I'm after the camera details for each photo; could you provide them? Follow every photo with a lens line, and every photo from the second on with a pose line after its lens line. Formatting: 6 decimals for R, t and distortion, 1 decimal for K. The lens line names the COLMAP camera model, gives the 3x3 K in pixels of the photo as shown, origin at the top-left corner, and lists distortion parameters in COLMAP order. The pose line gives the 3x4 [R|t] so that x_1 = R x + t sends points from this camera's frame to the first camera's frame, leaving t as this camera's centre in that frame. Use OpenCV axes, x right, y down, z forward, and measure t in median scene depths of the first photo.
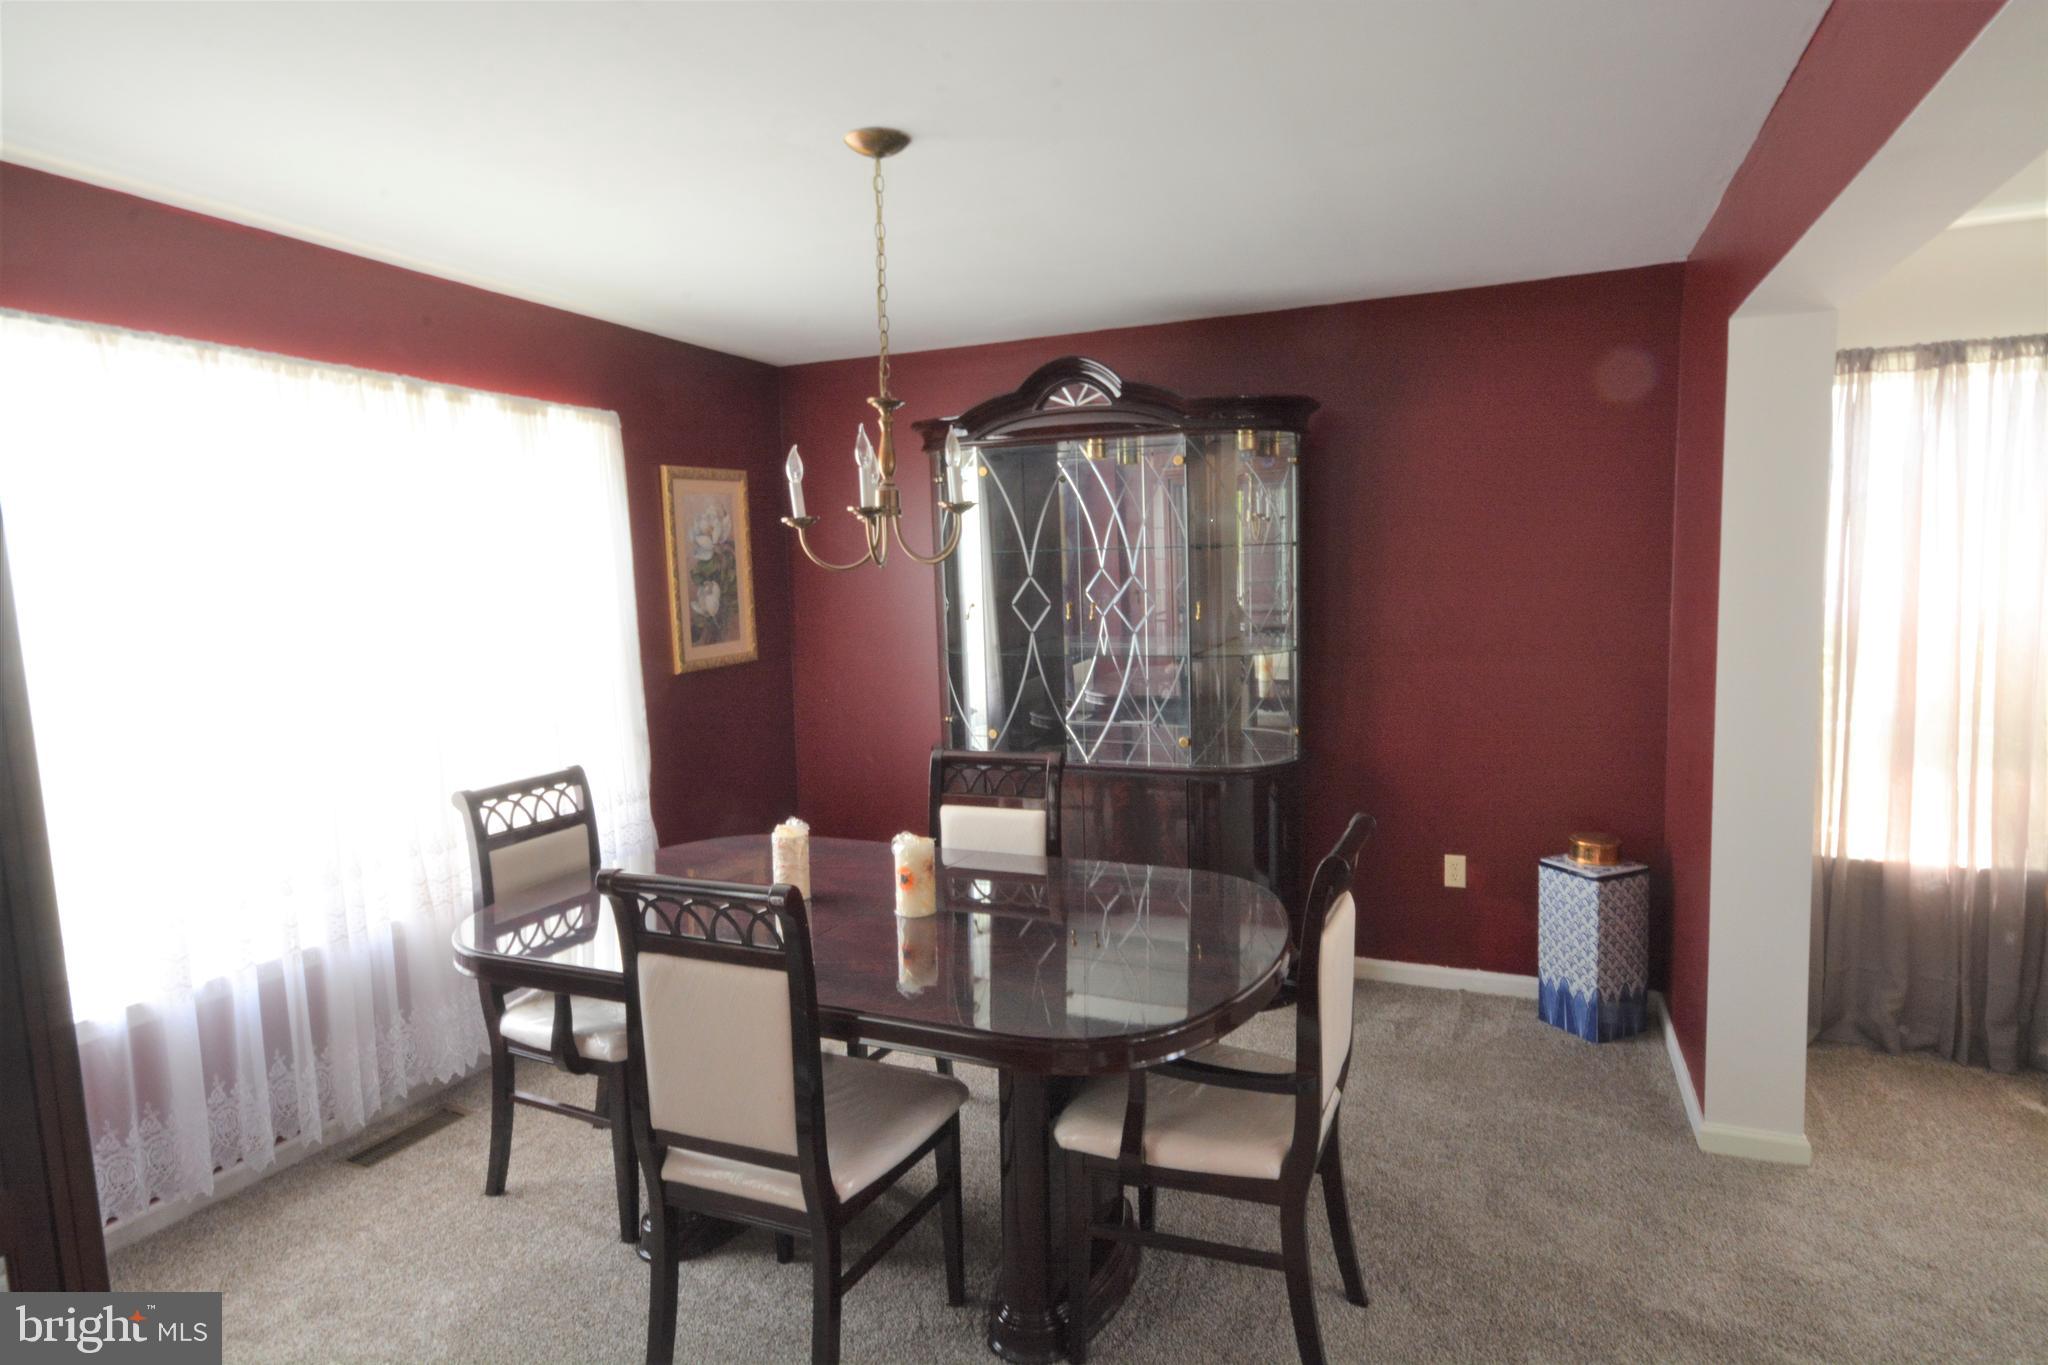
lens RADIAL K [[1125.9, 0, 1033.9], [0, 1125.9, 677.9], [0, 0, 1]] dist [0.016021, 0.003595]
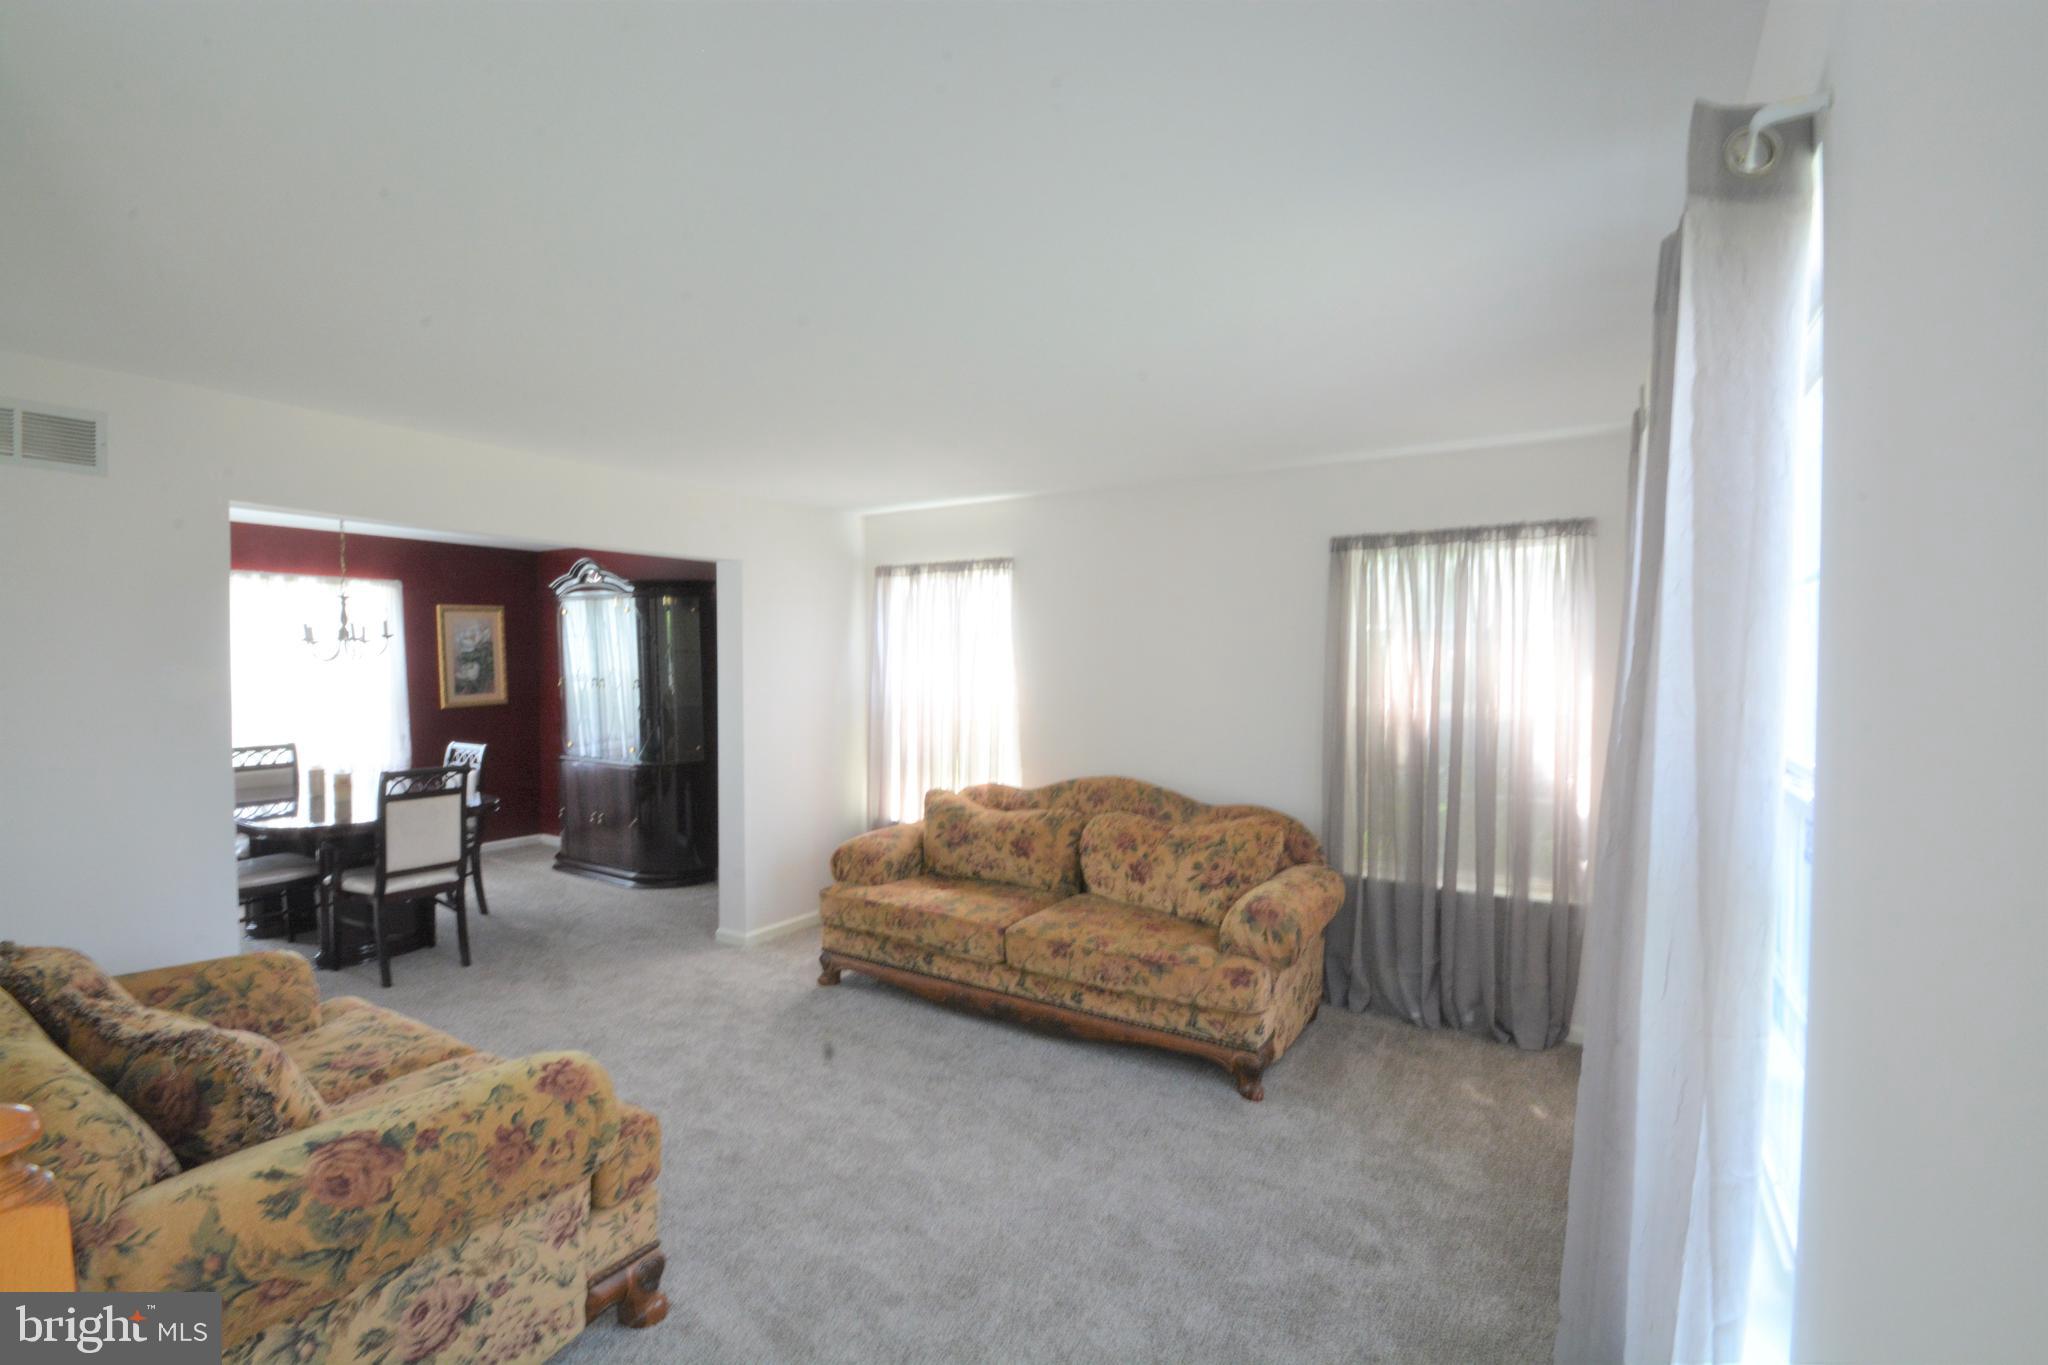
lens RADIAL K [[900.1, 0, 1035.3], [0, 900.1, 683.7], [0, 0, 1]] dist [0.008036, -0.010873]
pose [[0.988374, 0.030133, -0.149029, 1.207394], [-0.039019, 0.997608, -0.057064, 0.003966], [0.146953, 0.062215, 0.987185, -0.530503]]
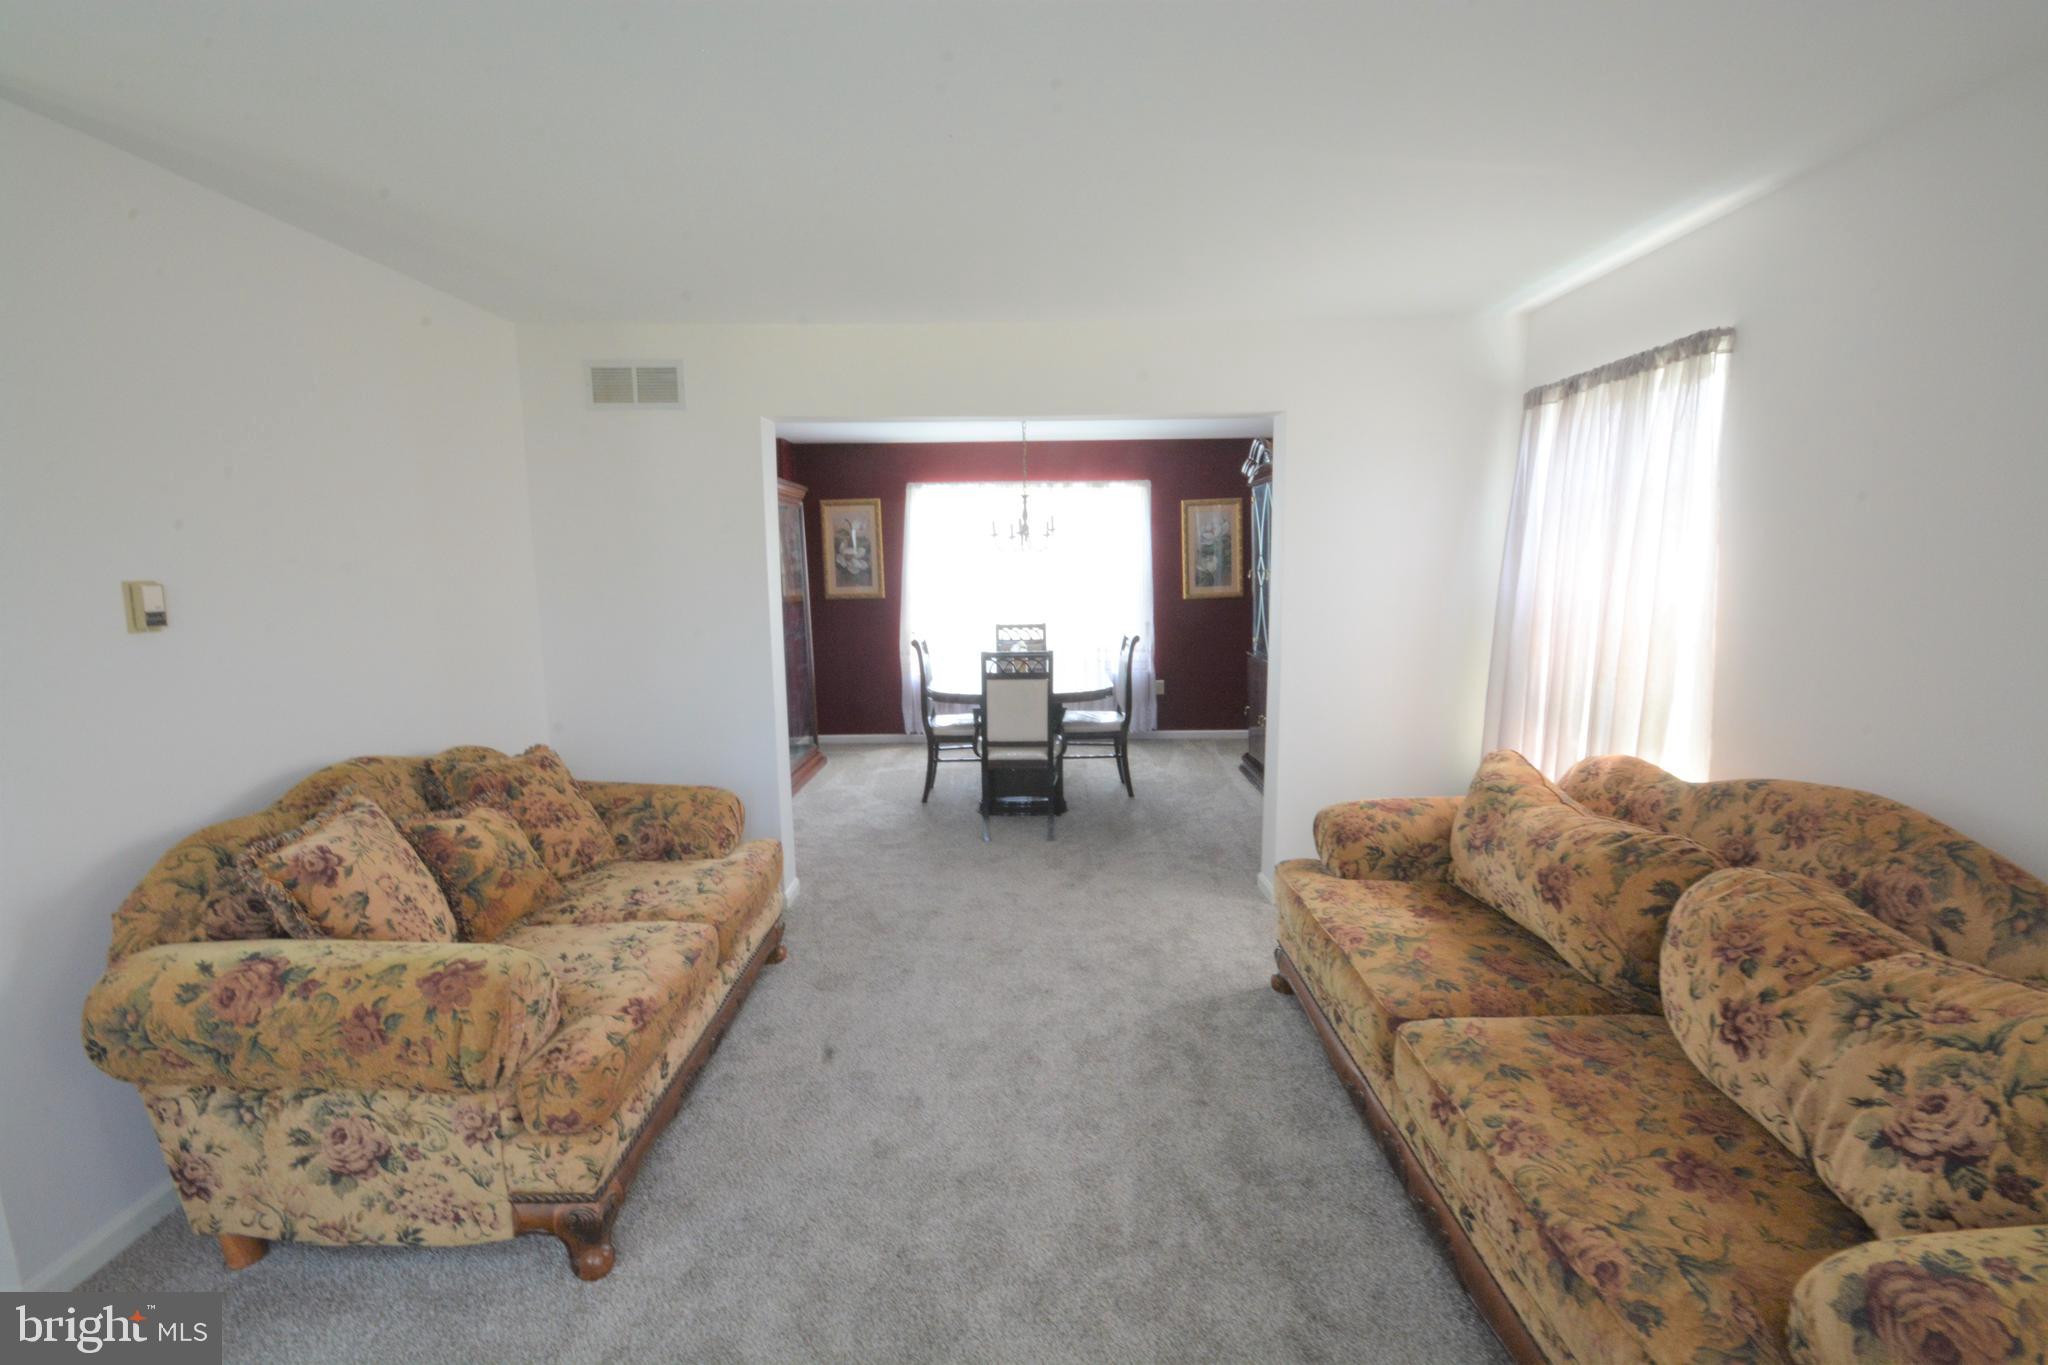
lens RADIAL K [[900.1, 0, 1038.7], [0, 900.1, 680.1], [0, 0, 1]] dist [0.008036, -0.010873]
pose [[0.399058, 0.139851, -0.906198, 1.431651], [-0.080389, 0.989831, 0.117358, -0.036750], [0.913395, 0.026016, 0.406242, 0.082566]]
